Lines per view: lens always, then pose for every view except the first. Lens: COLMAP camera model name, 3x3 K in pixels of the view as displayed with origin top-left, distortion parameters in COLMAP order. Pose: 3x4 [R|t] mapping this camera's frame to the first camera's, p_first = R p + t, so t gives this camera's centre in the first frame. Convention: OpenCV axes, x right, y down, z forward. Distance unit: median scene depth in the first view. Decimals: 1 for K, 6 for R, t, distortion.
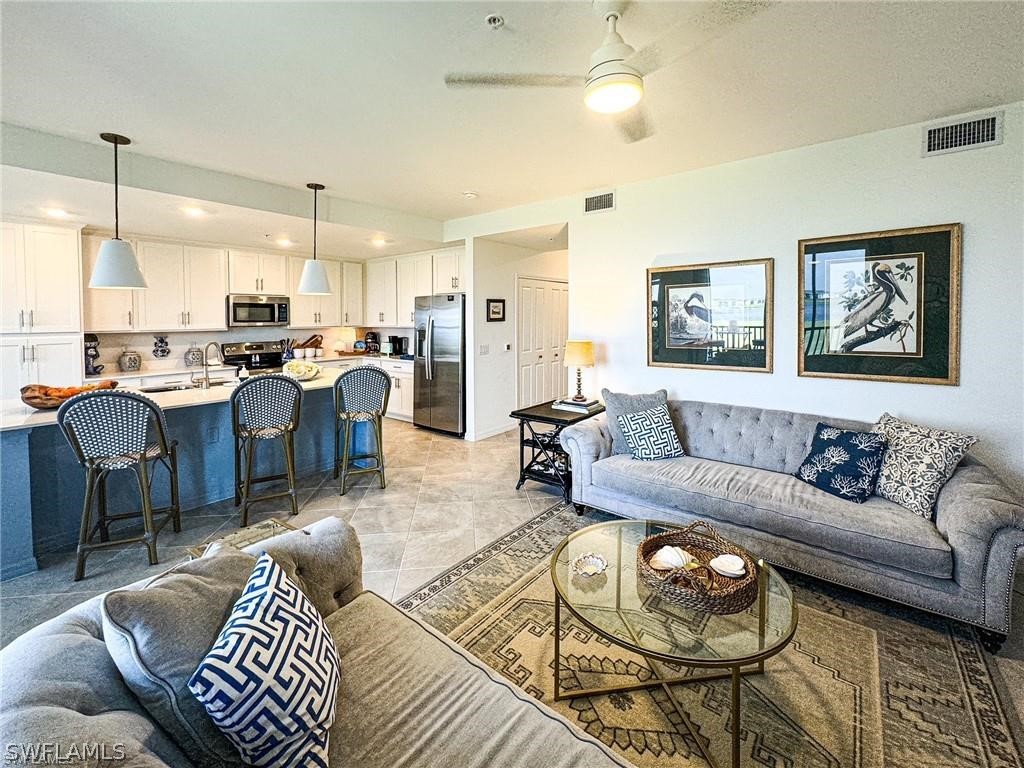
lens RADIAL K [[429.3, 0, 516.1], [0, 429.3, 332.8], [0, 0, 1]] dist [-0.028088, 0.009742]
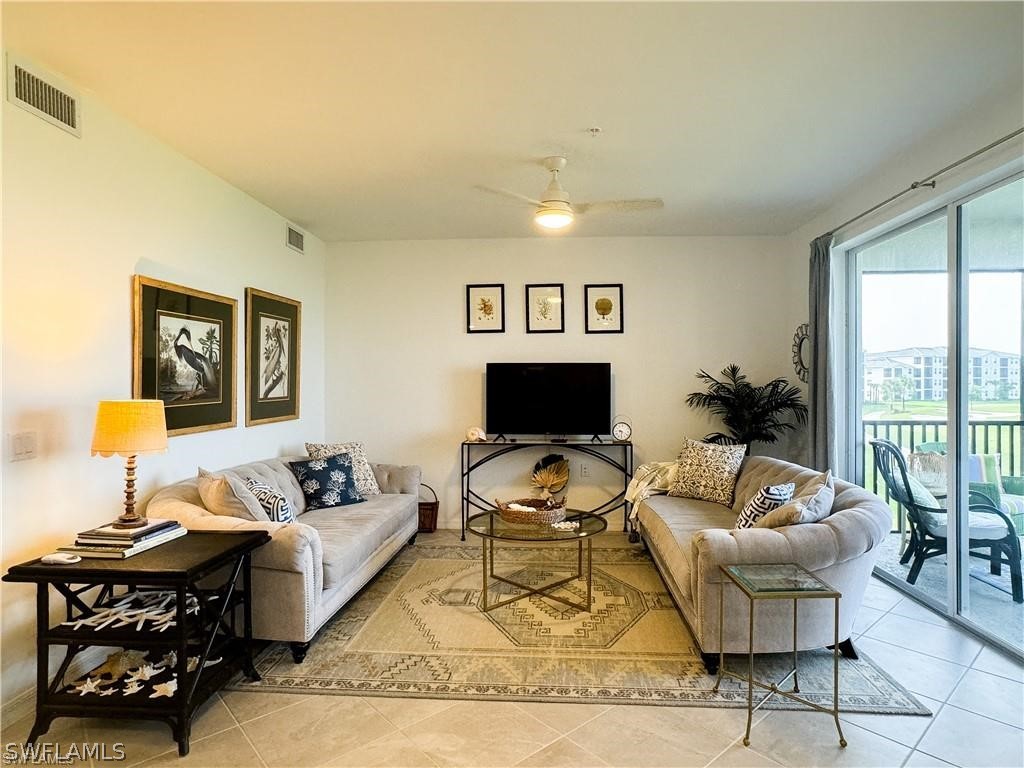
lens RADIAL K [[591.8, 0, 503.5], [0, 591.8, 383.0], [0, 0, 1]] dist [0.009347, 0.002547]
pose [[-0.553954, 0.006303, 0.832523, -0.823140], [0.031194, 0.999426, 0.013189, 0.003296], [-0.831963, 0.033276, -0.553833, 1.309357]]
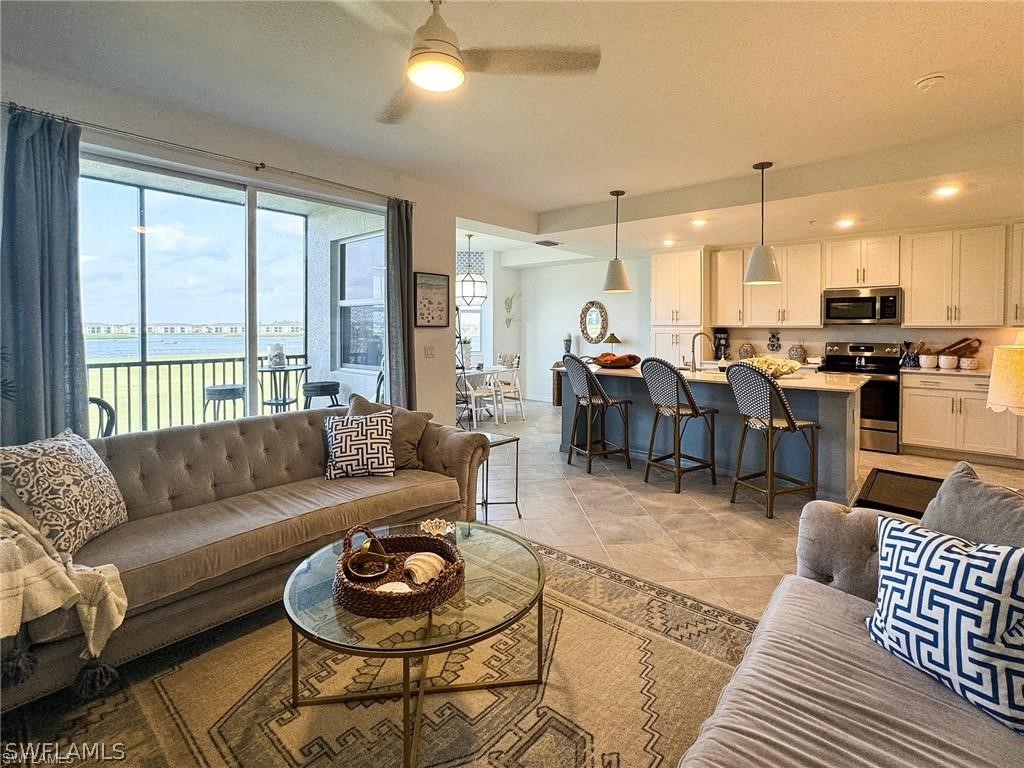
lens RADIAL K [[492.4, 0, 527.8], [0, 492.4, 331.0], [0, 0, 1]] dist [-0.010206, 0.001721]
pose [[-0.024101, 0.015897, -0.999583, 0.783007], [-0.036673, 0.999187, 0.016775, 0.013307], [0.999037, 0.037062, -0.023498, 0.691492]]
